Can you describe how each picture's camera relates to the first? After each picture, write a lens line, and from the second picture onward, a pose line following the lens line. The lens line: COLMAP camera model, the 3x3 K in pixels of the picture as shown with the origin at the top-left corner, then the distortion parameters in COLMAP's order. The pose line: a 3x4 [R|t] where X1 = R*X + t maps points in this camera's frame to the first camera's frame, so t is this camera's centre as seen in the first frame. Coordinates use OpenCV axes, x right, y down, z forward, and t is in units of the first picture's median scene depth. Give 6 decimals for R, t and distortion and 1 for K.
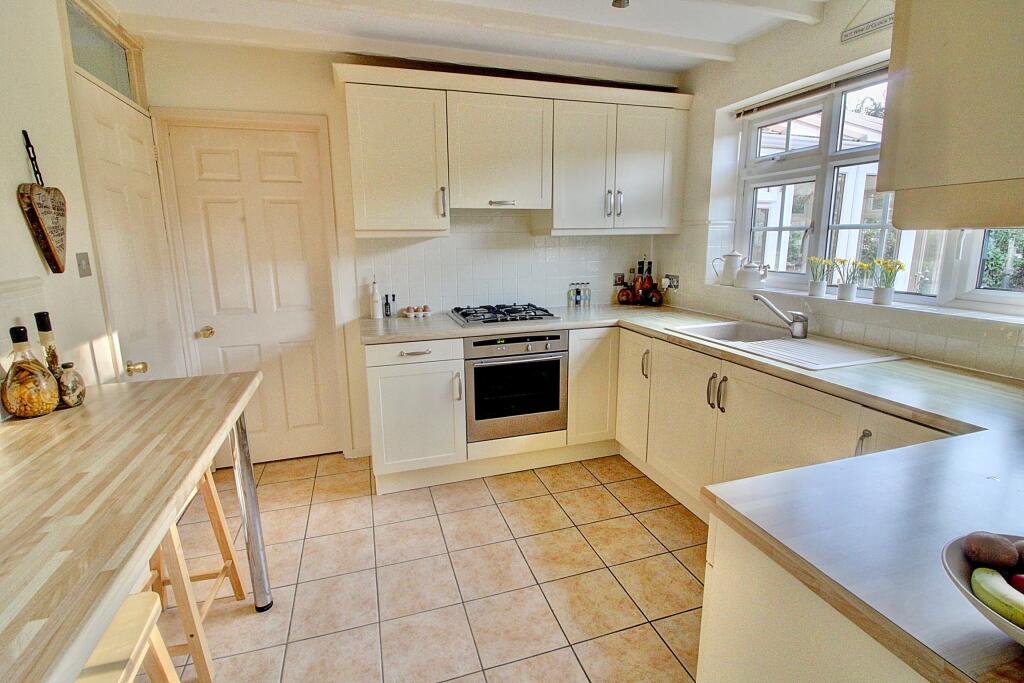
lens RADIAL K [[466.5, 0, 519.5], [0, 466.5, 324.6], [0, 0, 1]] dist [0.001000, -0.013232]
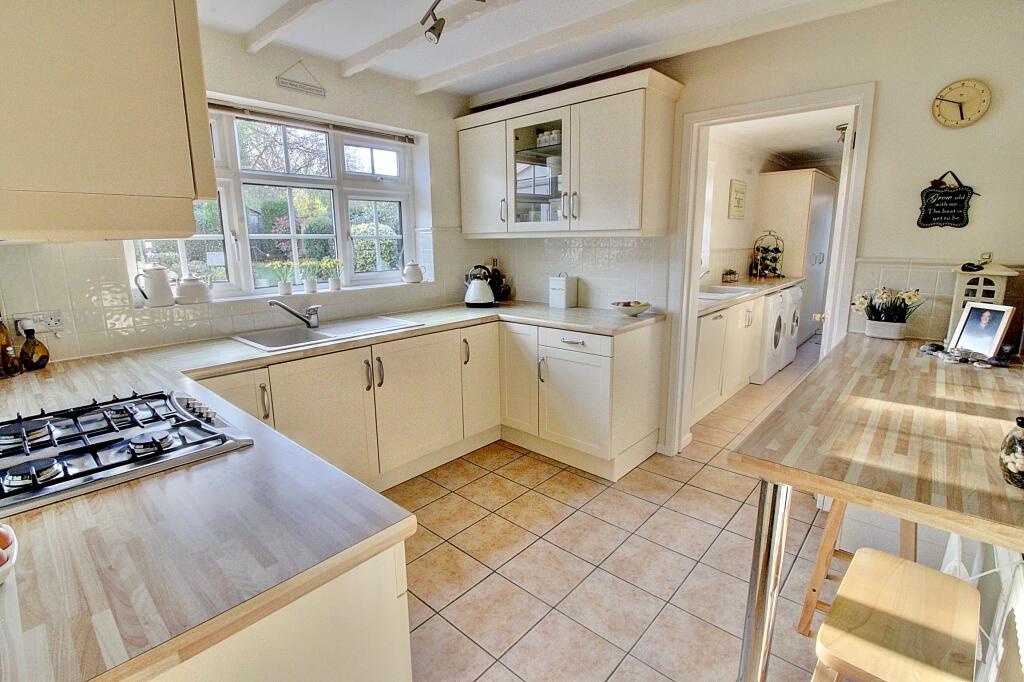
lens RADIAL K [[466.5, 0, 519.5], [0, 466.5, 324.1], [0, 0, 1]] dist [0.001000, -0.013232]
pose [[-0.487298, -0.146284, 0.860896, -0.963097], [0.173118, 0.950118, 0.259435, -0.264633], [-0.855903, 0.275459, -0.437666, 1.524528]]
